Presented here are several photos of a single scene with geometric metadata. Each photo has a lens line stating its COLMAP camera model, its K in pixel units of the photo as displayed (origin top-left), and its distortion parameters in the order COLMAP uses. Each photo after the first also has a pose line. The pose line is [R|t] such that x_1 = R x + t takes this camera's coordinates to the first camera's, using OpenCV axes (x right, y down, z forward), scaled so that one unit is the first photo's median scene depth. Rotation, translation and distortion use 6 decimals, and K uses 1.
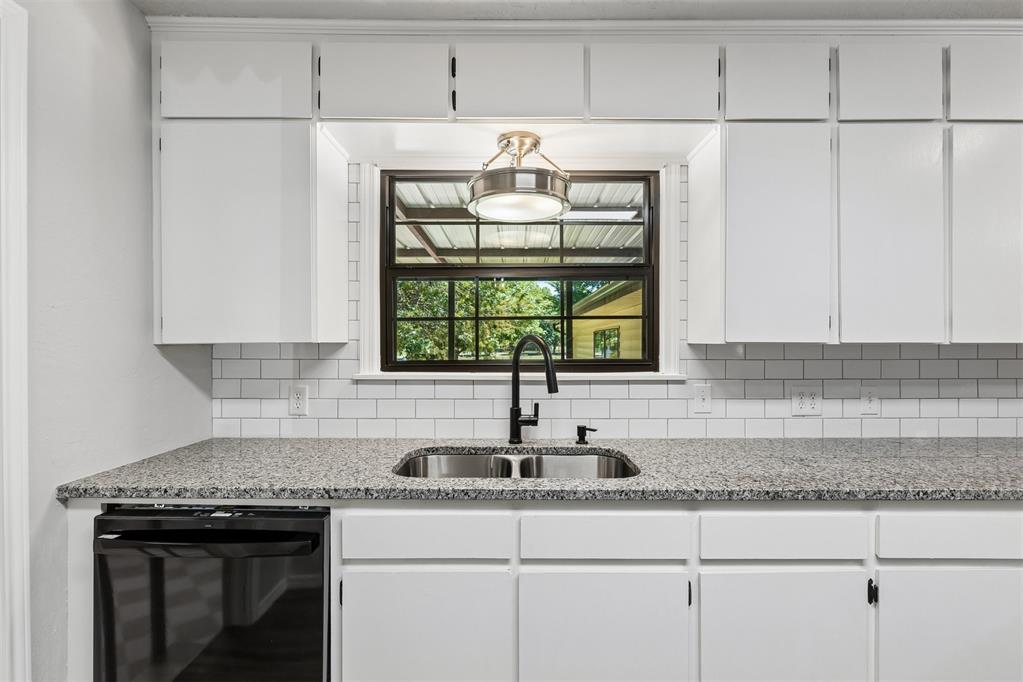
lens RADIAL K [[457.2, 0, 512.8], [0, 457.2, 343.9], [0, 0, 1]] dist [-0.001263, 0.000082]
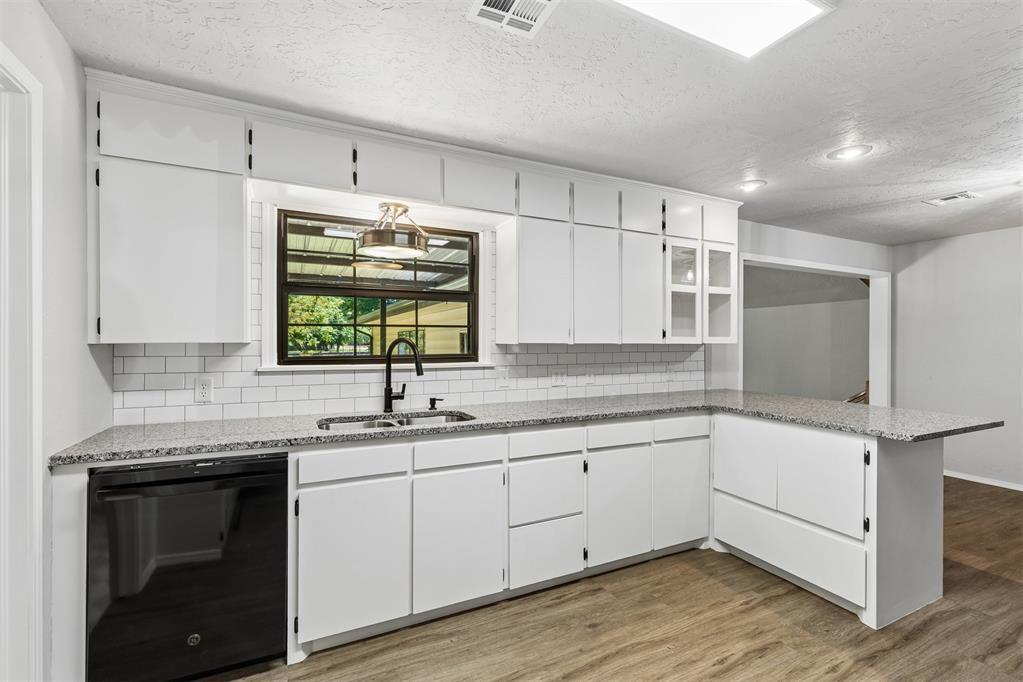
lens RADIAL K [[457.2, 0, 512.8], [0, 457.2, 343.9], [0, 0, 1]] dist [-0.001263, 0.000082]
pose [[0.896006, 0.001066, 0.444041, -0.302735], [-0.001410, 0.999999, 0.000444, -0.001106], [-0.444040, -0.001024, 0.896007, -0.506820]]
